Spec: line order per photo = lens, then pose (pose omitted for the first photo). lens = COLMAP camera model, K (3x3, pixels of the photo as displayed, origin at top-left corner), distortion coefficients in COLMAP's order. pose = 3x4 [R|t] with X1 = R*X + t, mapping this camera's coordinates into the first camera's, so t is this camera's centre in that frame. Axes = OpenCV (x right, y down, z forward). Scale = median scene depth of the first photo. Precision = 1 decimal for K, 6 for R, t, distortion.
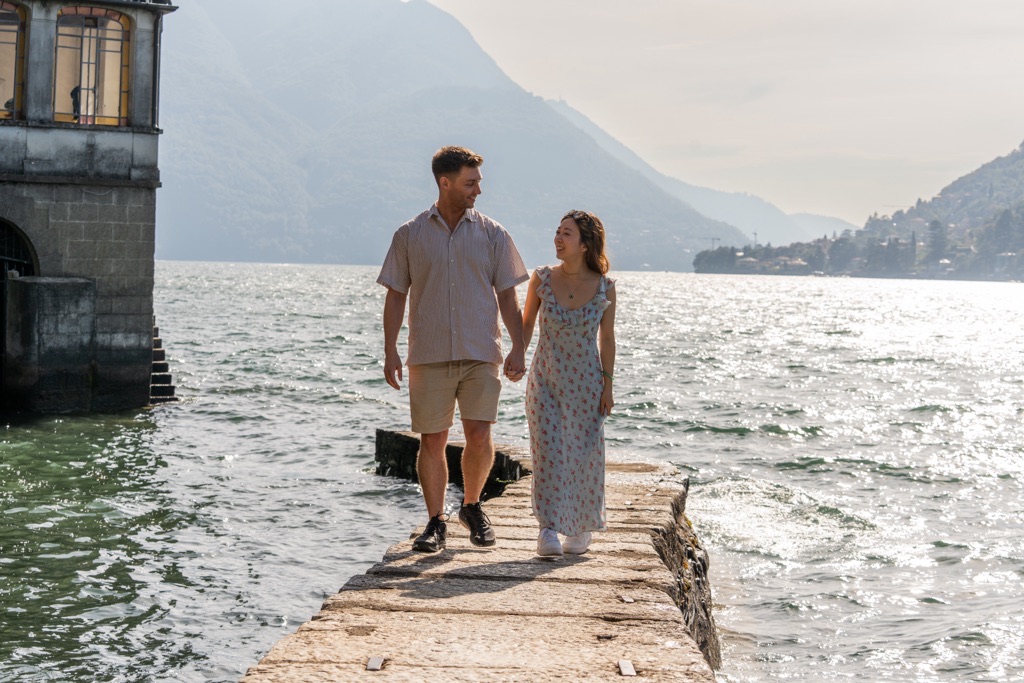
lens RADIAL K [[2072.0, 0, 487.9], [0, 2072.0, 359.9], [0, 0, 1]] dist [0.063287, 0.000000]
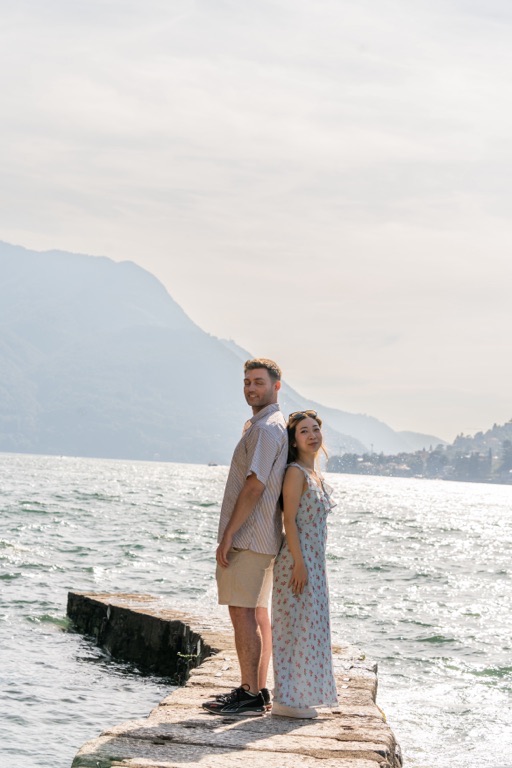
lens RADIAL K [[1550.5, 0, 260.0], [0, 1550.5, 363.3], [0, 0, 1]] dist [0.054367, 0.000000]
pose [[0.997586, 0.042673, 0.054786, -0.001954], [-0.036419, 0.993212, -0.110474, -0.000229], [-0.059129, 0.108212, 0.992368, 0.134613]]
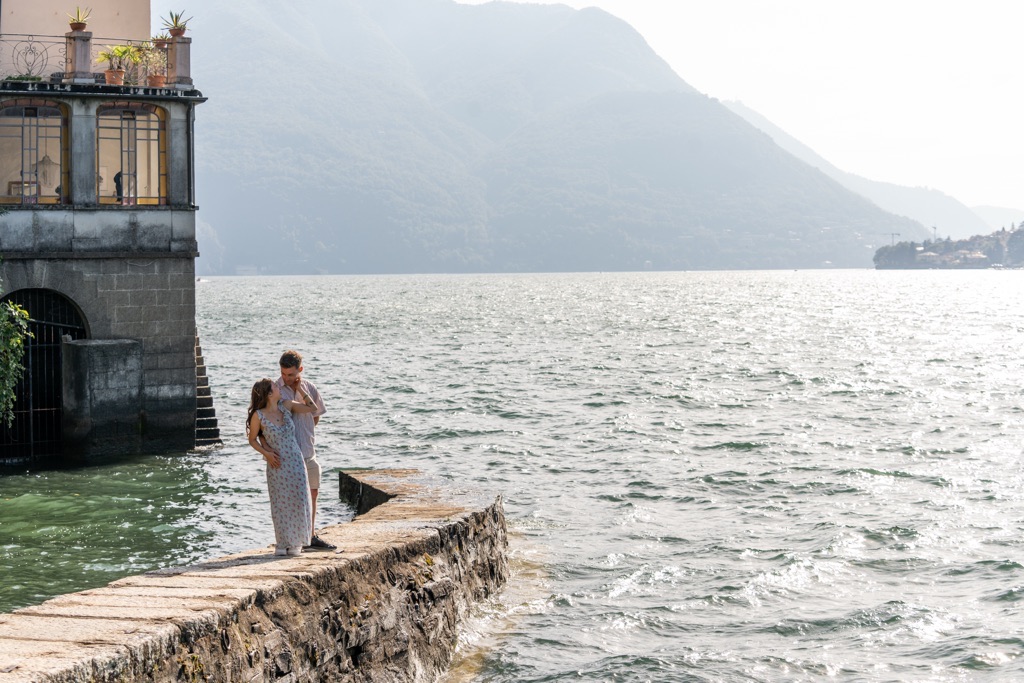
lens RADIAL K [[2072.0, 0, 523.7], [0, 2072.0, 370.9], [0, 0, 1]] dist [0.063287, 0.000000]
pose [[0.996656, -0.031085, -0.075563, 0.106144], [0.031360, 0.999505, 0.002445, -0.017451], [0.075450, -0.004807, 0.997138, -0.125960]]
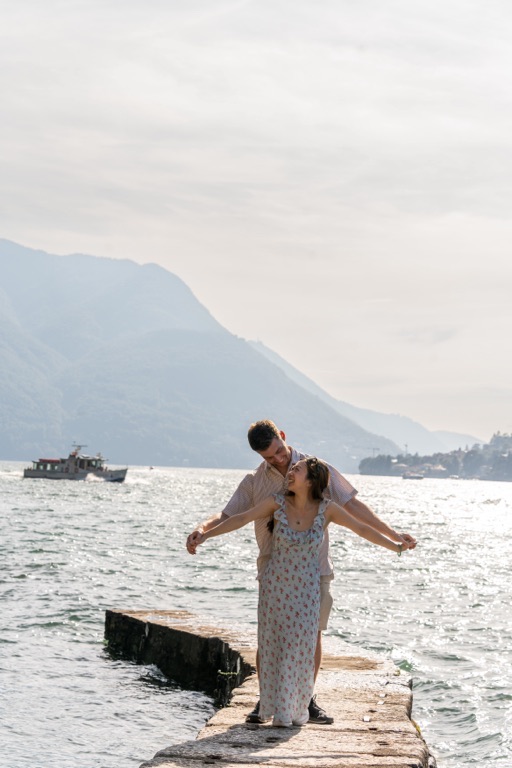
lens RADIAL K [[1588.7, 0, 258.8], [0, 1588.7, 332.8], [0, 0, 1]] dist [0.049653, 0.000000]
pose [[0.999190, 0.019240, 0.035354, -0.004081], [-0.014500, 0.991441, -0.129747, -0.004146], [-0.037548, 0.129130, 0.990917, 0.109150]]
